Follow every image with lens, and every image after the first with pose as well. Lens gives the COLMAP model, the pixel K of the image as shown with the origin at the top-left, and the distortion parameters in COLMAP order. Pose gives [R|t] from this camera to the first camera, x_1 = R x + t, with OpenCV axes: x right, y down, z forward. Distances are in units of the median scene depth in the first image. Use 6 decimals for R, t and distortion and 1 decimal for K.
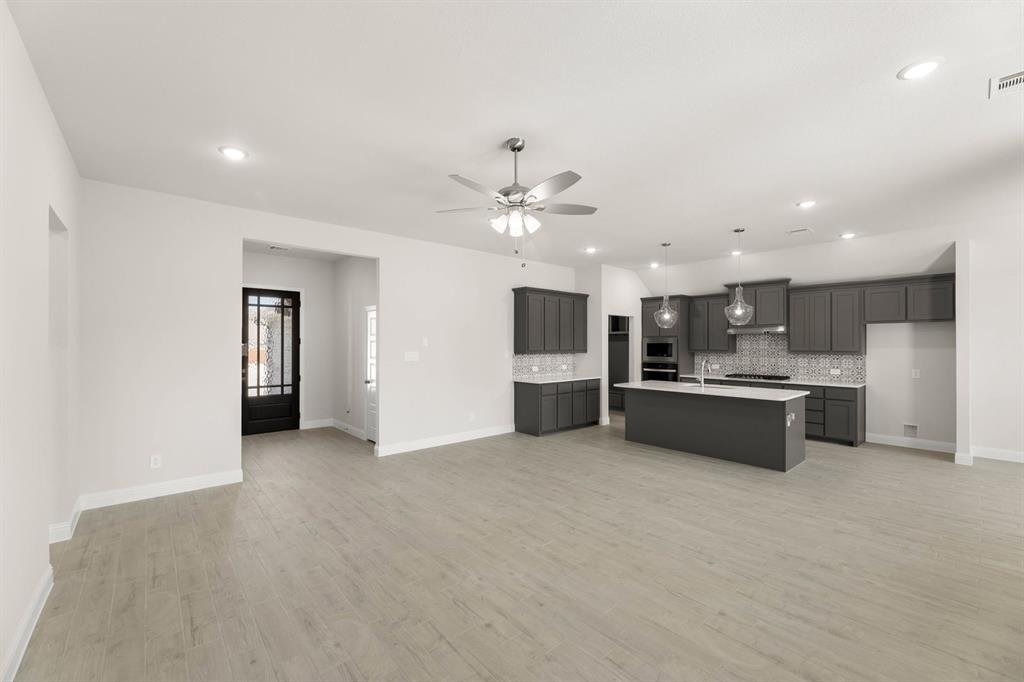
lens RADIAL K [[413.8, 0, 510.3], [0, 413.8, 344.0], [0, 0, 1]] dist [0.000035, 0.000075]
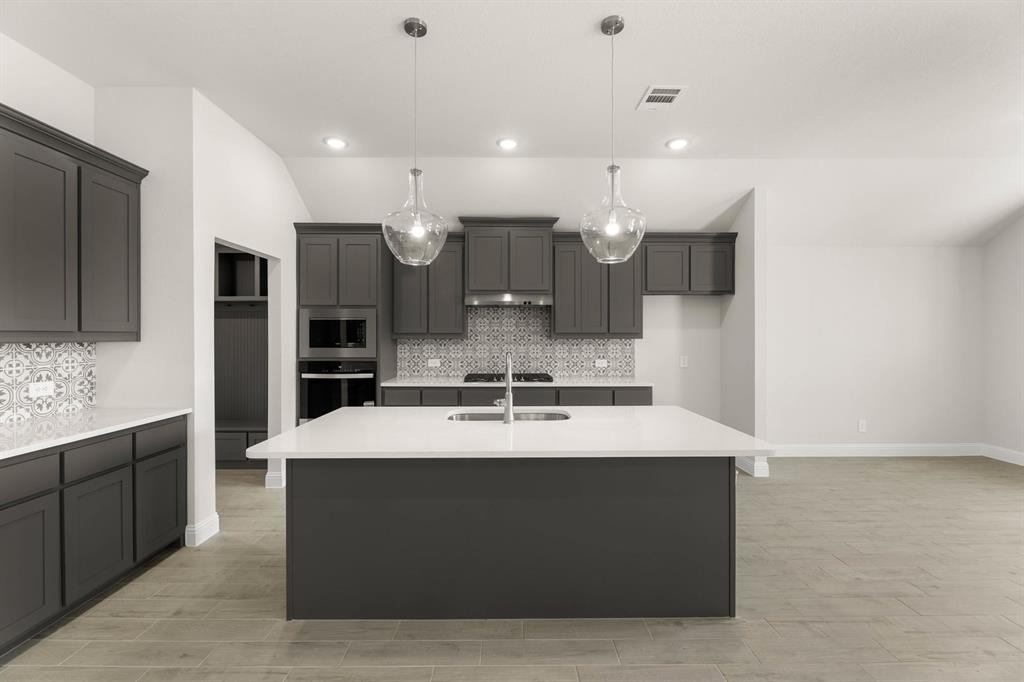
lens RADIAL K [[428.0, 0, 510.5], [0, 428.0, 337.4], [0, 0, 1]] dist [-0.002973, -0.000201]
pose [[0.651666, -0.004445, 0.758493, 0.132683], [-0.000382, 0.999981, 0.006188, 0.017910], [-0.758506, -0.004322, 0.651652, 0.611300]]
